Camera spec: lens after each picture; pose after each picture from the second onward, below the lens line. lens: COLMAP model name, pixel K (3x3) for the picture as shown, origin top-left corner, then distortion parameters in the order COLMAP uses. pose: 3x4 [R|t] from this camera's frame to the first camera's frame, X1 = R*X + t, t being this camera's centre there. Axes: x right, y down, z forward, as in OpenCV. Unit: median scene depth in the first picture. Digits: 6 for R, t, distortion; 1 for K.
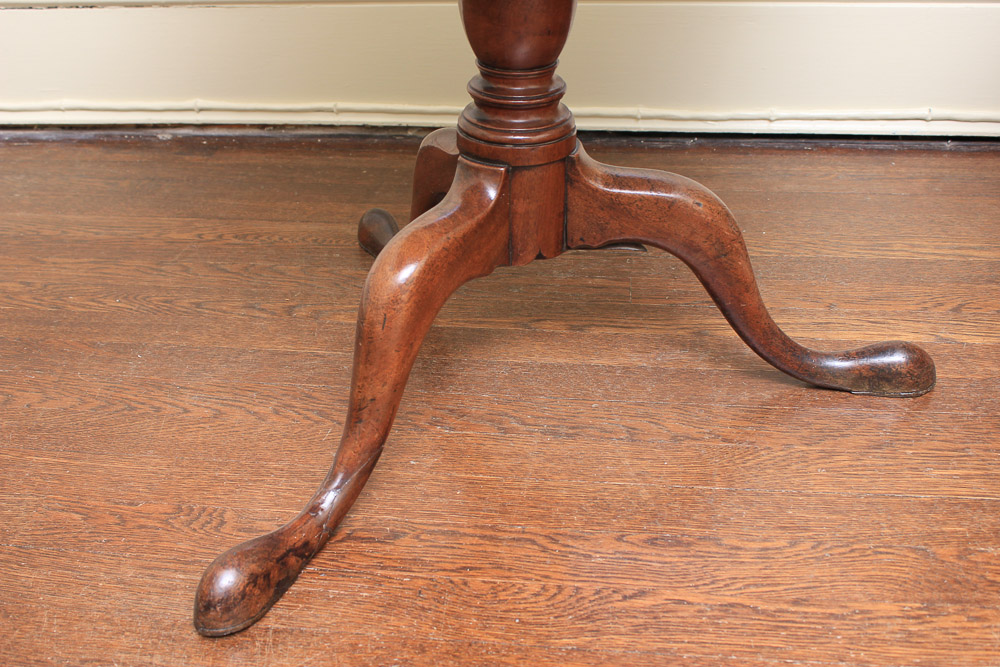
lens RADIAL K [[1049.3, 0, 500.7], [0, 1049.3, 330.4], [0, 0, 1]] dist [-0.111703, 0.000000]
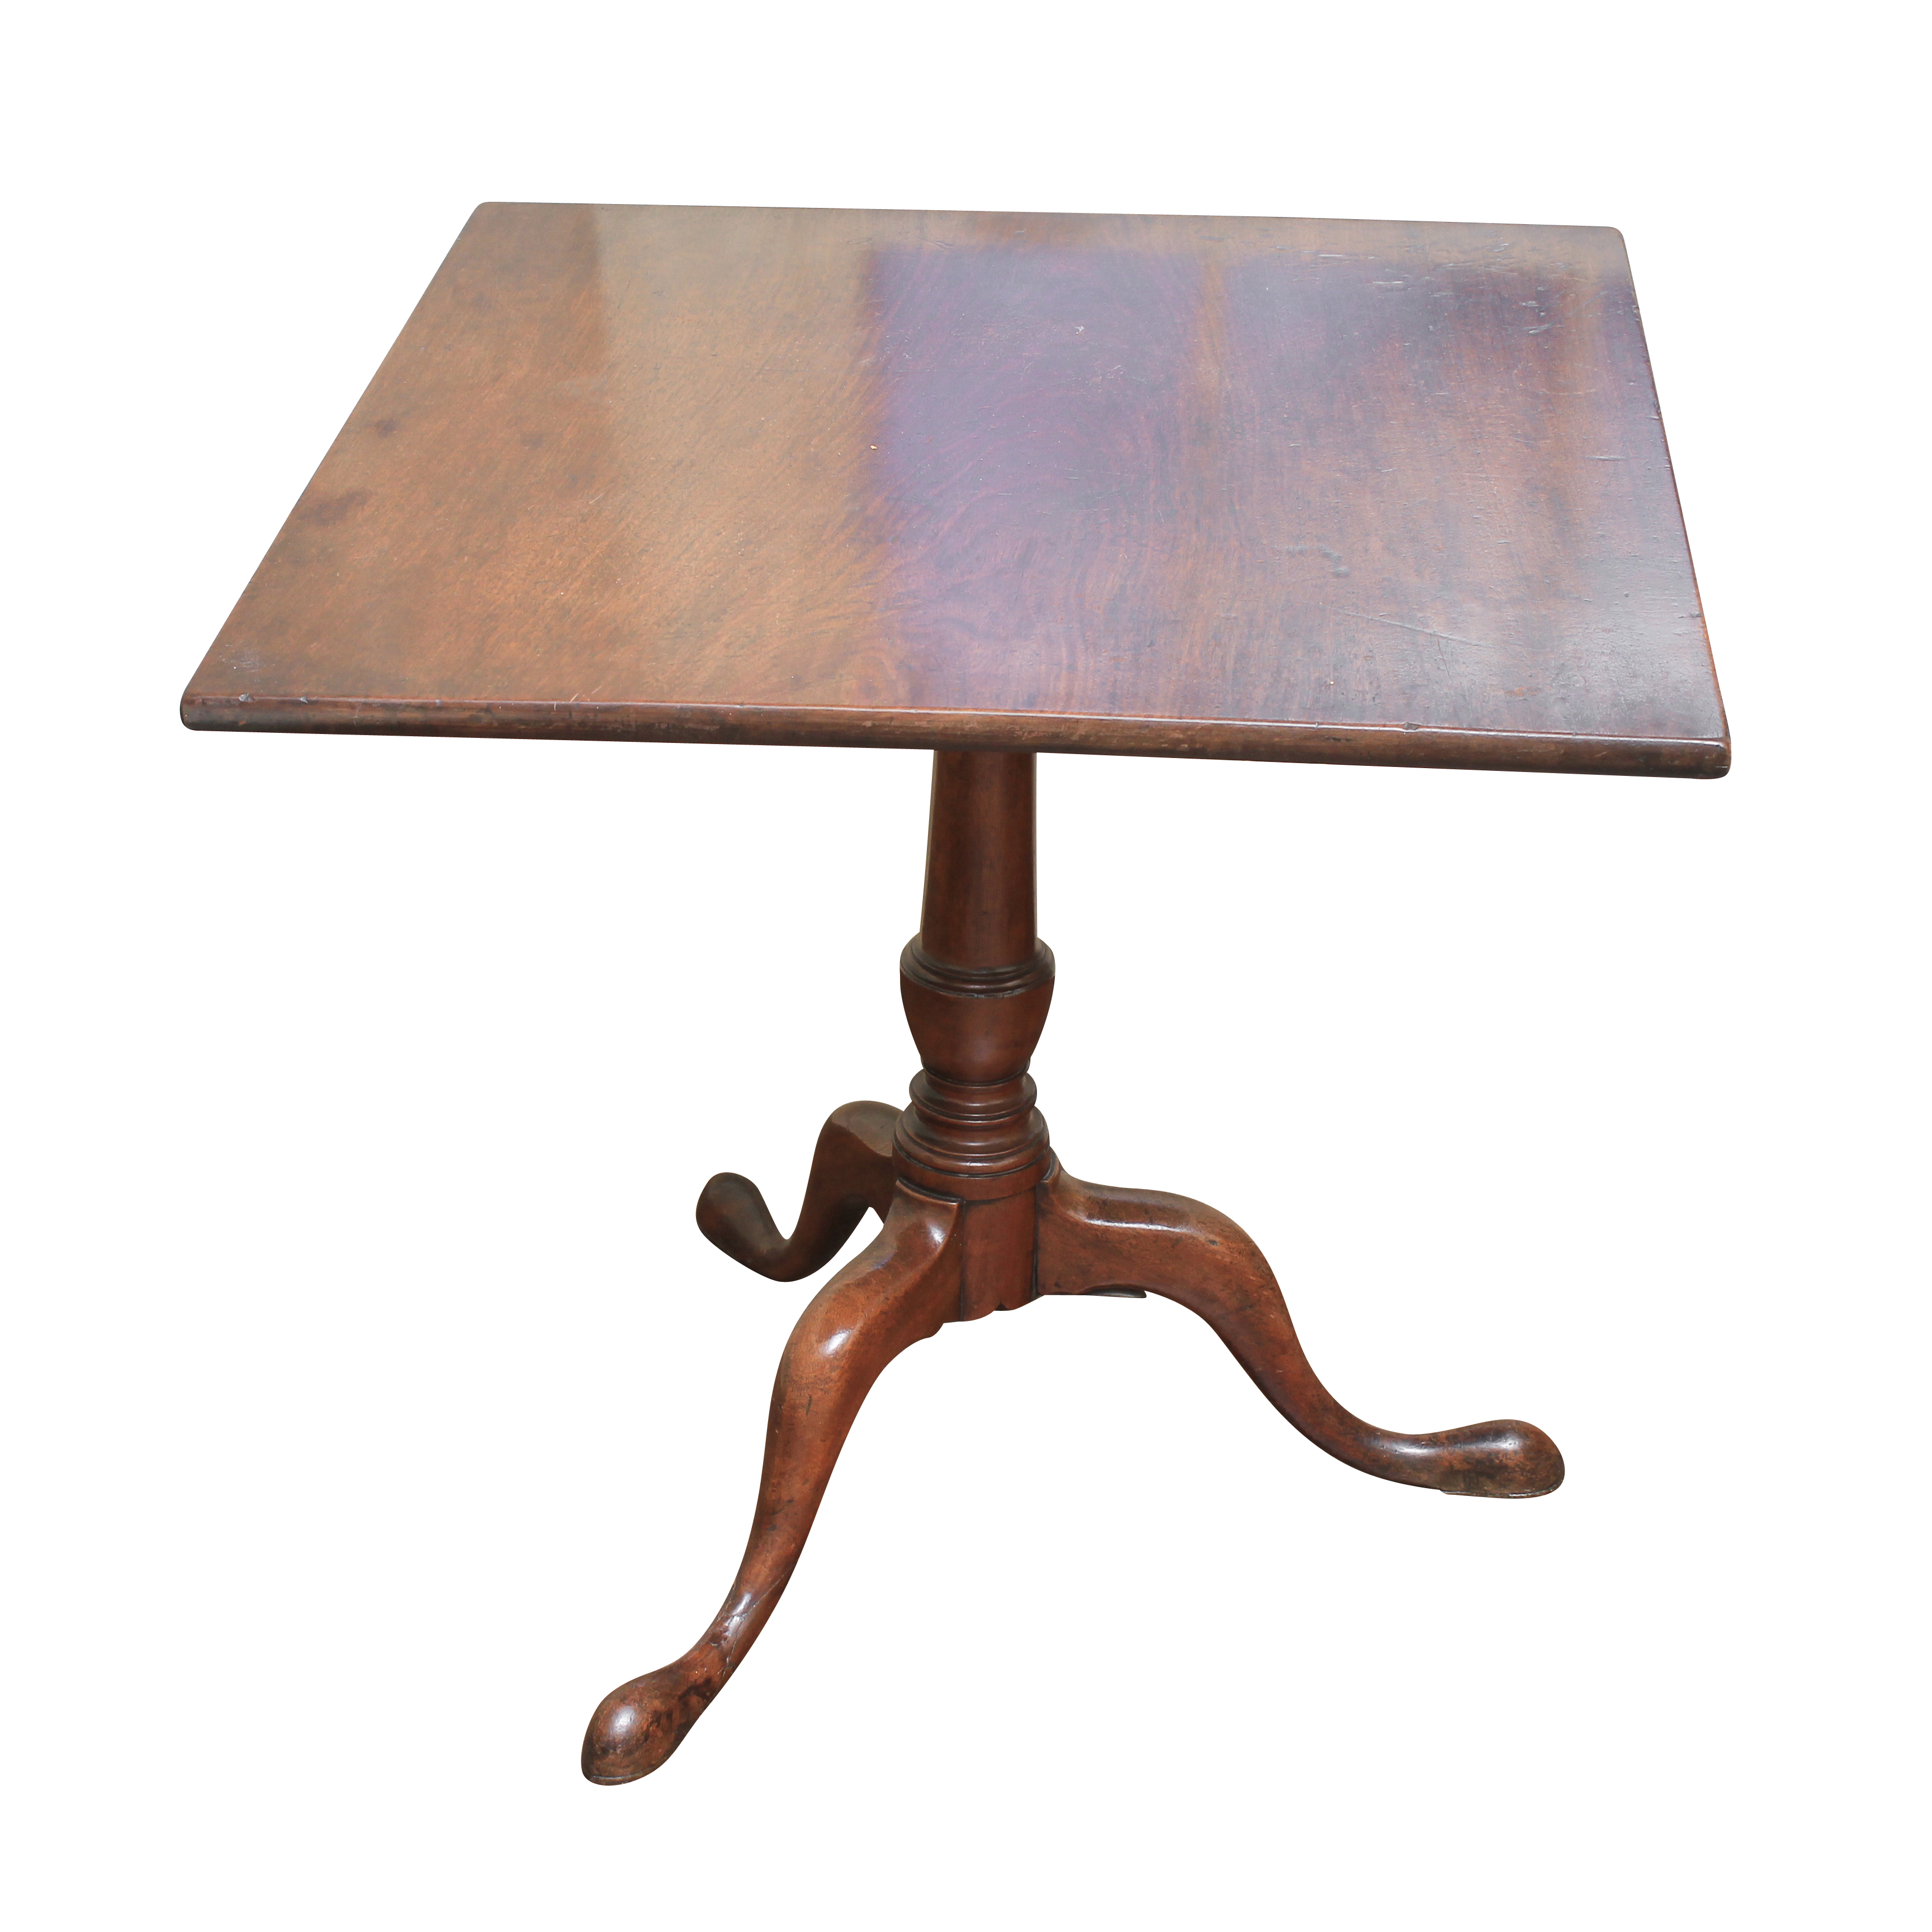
lens RADIAL K [[3980.7, 0, 956.4], [0, 3980.7, 971.8], [0, 0, 1]] dist [-0.046474, 0.000000]
pose [[0.999427, 0.012721, 0.031379, -0.085758], [-0.011201, 0.998777, -0.048152, -0.171746], [-0.031953, 0.047772, 0.998347, -1.831685]]
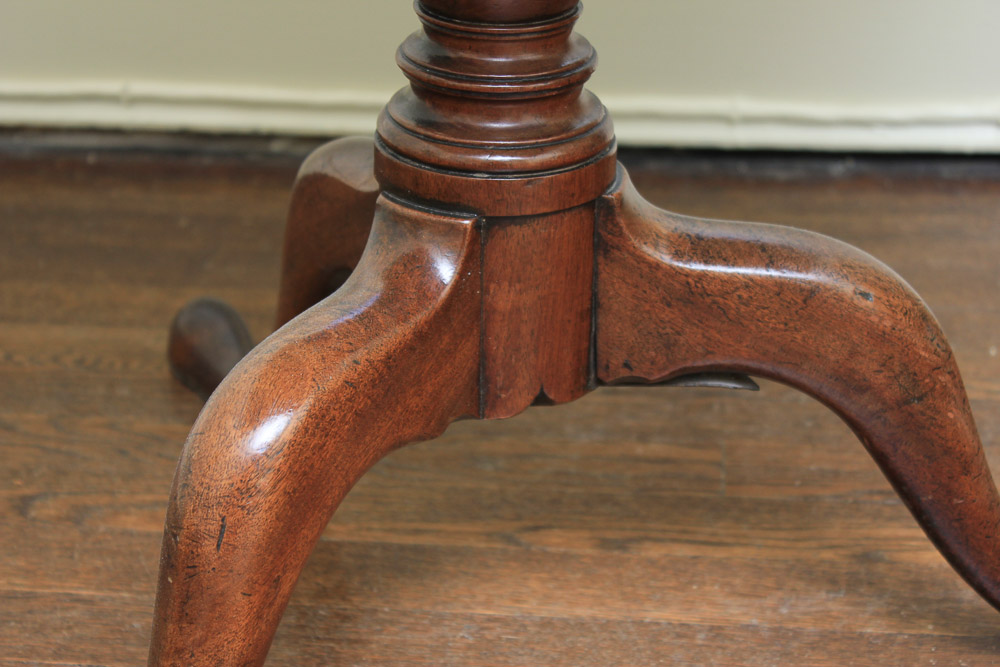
lens RADIAL K [[2085.3, 0, 503.3], [0, 2085.3, 330.3], [0, 0, 1]] dist [0.046577, 0.000000]
pose [[0.999655, 0.007198, 0.025269, -0.005379], [-0.004644, 0.995008, -0.099684, -0.005433], [-0.025861, 0.099532, 0.994698, 0.026664]]
